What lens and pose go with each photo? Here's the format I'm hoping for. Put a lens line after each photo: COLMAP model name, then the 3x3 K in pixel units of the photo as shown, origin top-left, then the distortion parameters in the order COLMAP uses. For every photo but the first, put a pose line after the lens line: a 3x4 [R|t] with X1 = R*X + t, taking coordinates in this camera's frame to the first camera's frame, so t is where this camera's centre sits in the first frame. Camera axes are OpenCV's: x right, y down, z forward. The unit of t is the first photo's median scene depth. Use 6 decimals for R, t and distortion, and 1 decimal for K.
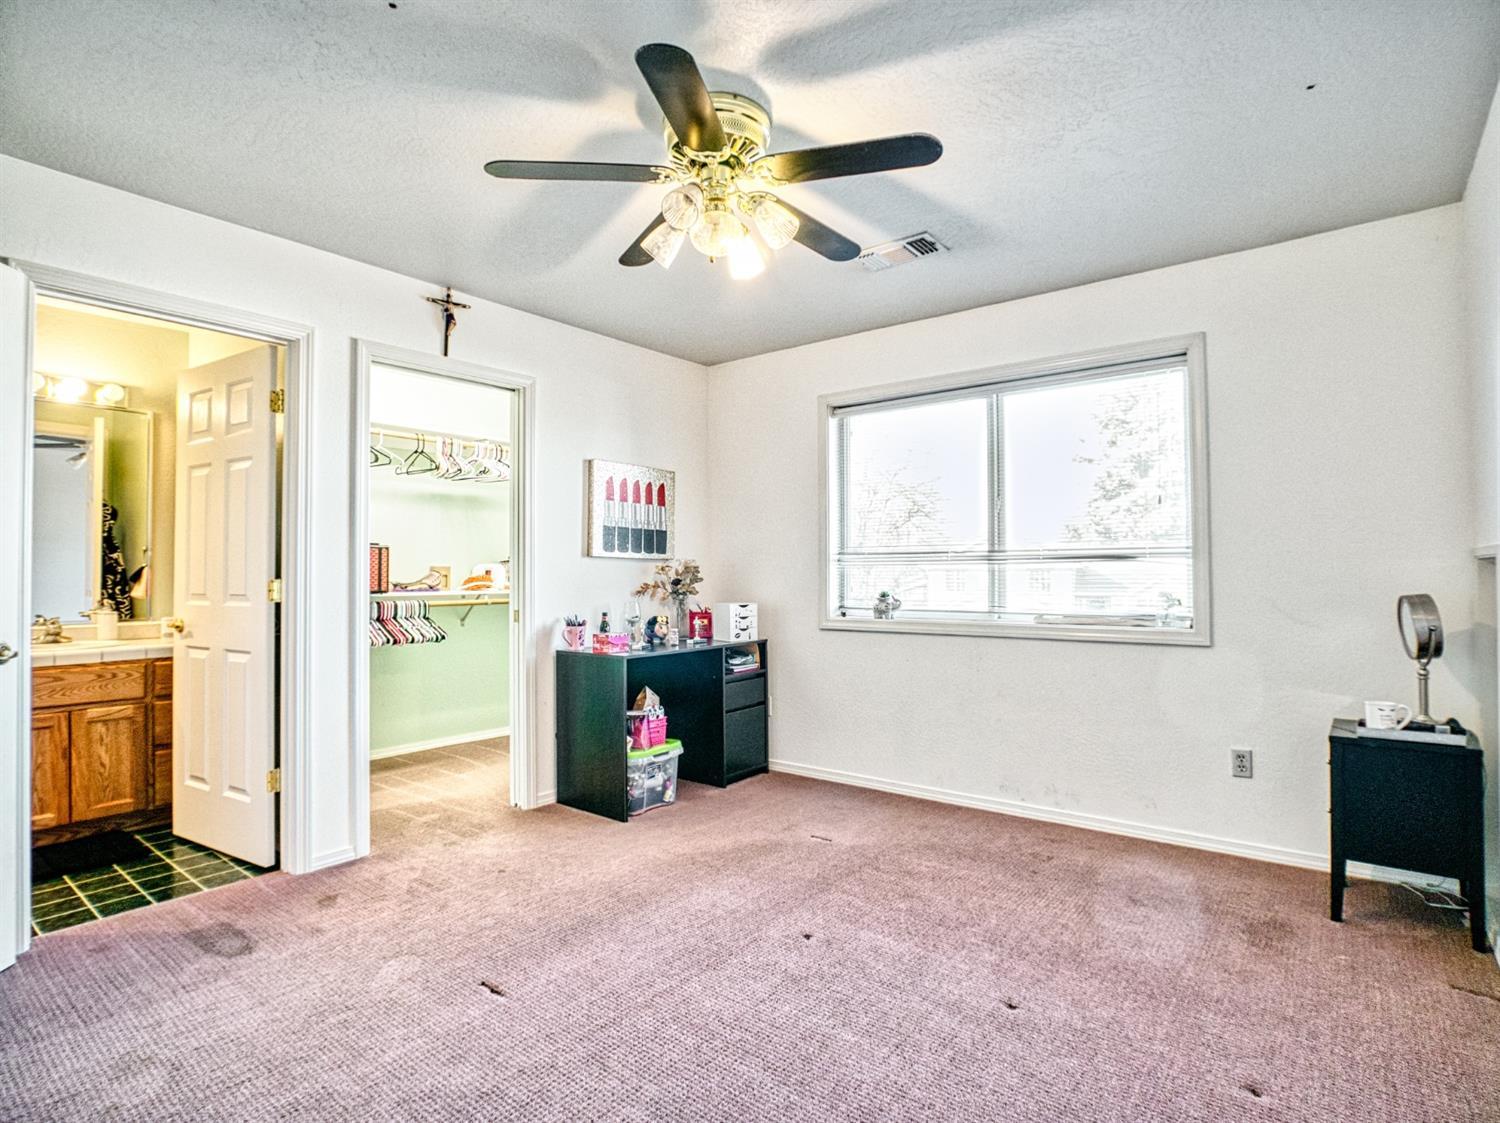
lens RADIAL K [[780.0, 0, 751.4], [0, 780.0, 583.3], [0, 0, 1]] dist [-0.027991, 0.000638]
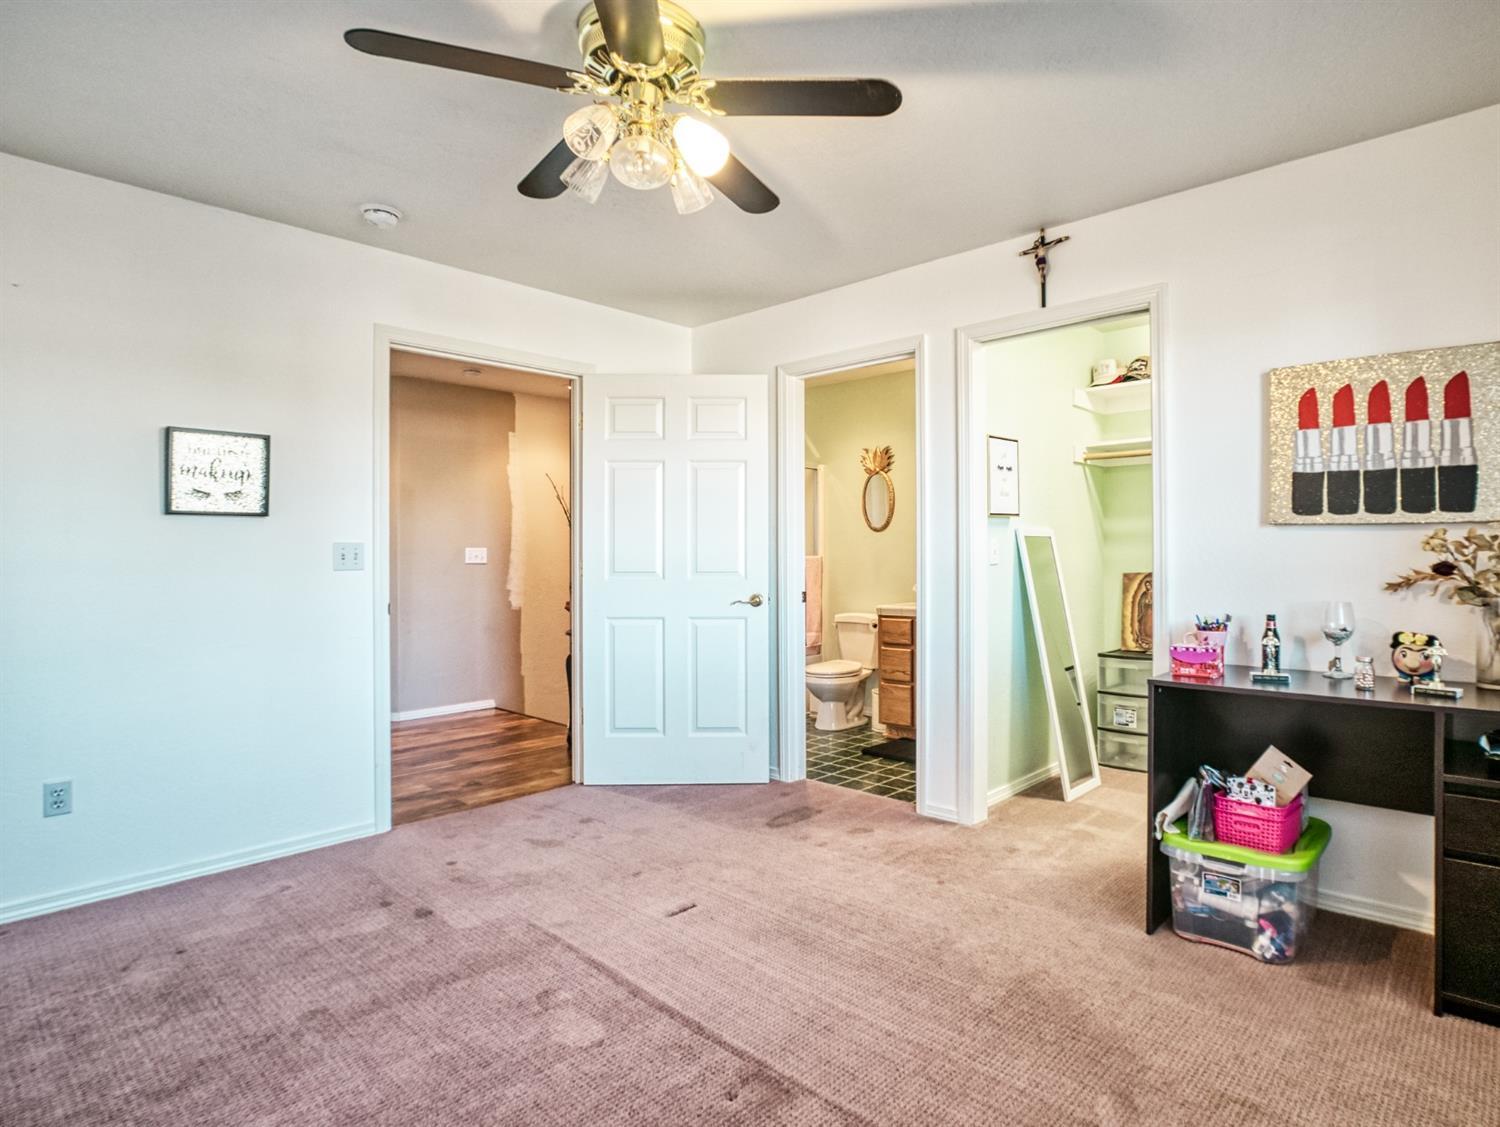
lens RADIAL K [[766.2, 0, 756.3], [0, 766.2, 560.9], [0, 0, 1]] dist [-0.033519, 0.001001]
pose [[-0.055297, 0.013528, -0.998378, 0.492960], [-0.005817, 0.999887, 0.013871, -0.012625], [0.998453, 0.006574, -0.055212, 0.718044]]
